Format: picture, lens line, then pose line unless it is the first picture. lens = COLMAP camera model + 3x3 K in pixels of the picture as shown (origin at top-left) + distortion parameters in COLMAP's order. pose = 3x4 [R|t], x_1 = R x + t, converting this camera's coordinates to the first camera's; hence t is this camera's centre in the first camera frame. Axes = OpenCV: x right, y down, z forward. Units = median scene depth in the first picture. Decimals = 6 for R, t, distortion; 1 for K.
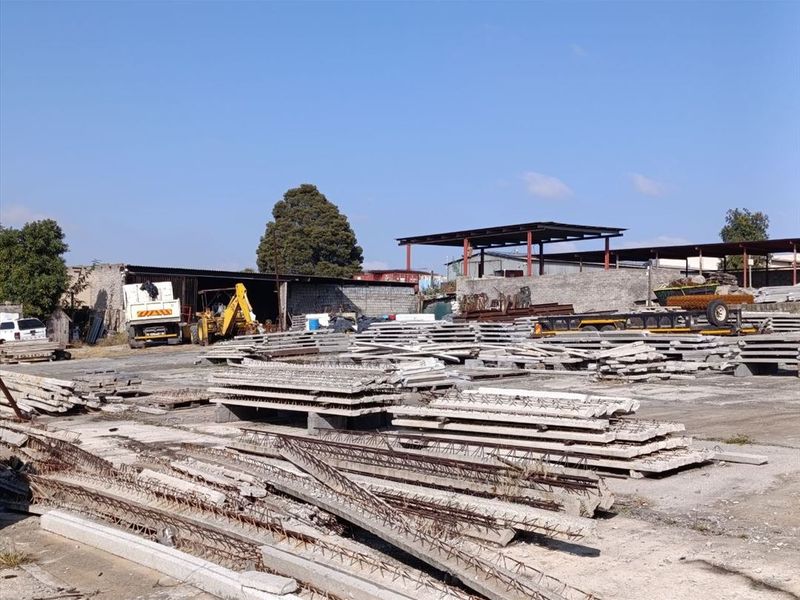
lens RADIAL K [[1086.8, 0, 400.5], [0, 1086.8, 300.4], [0, 0, 1]] dist [0.088957, 0.000000]
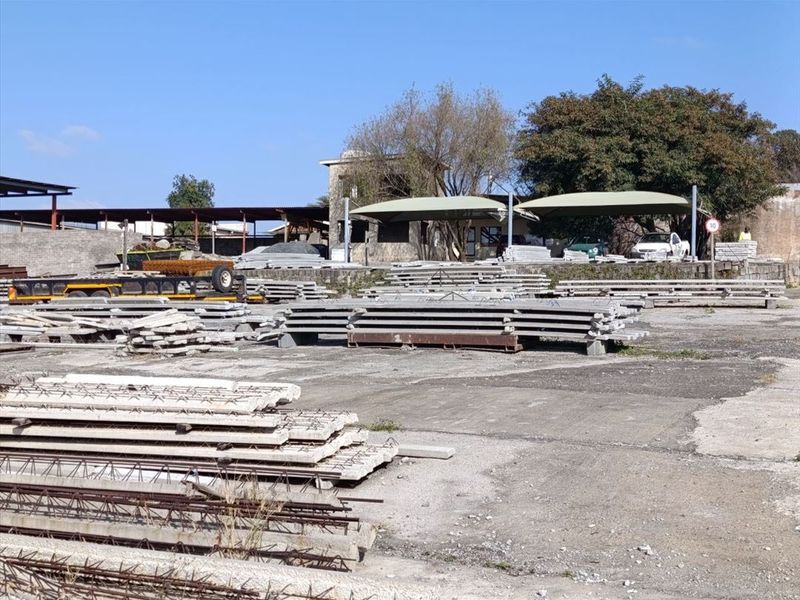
lens RADIAL K [[1086.8, 0, 399.6], [0, 1086.8, 300.7], [0, 0, 1]] dist [0.088957, 0.000000]
pose [[0.868274, 0.006557, 0.496042, -0.052210], [-0.022106, 0.999431, 0.025483, 0.003999], [-0.495593, -0.033092, 0.867925, 0.135337]]
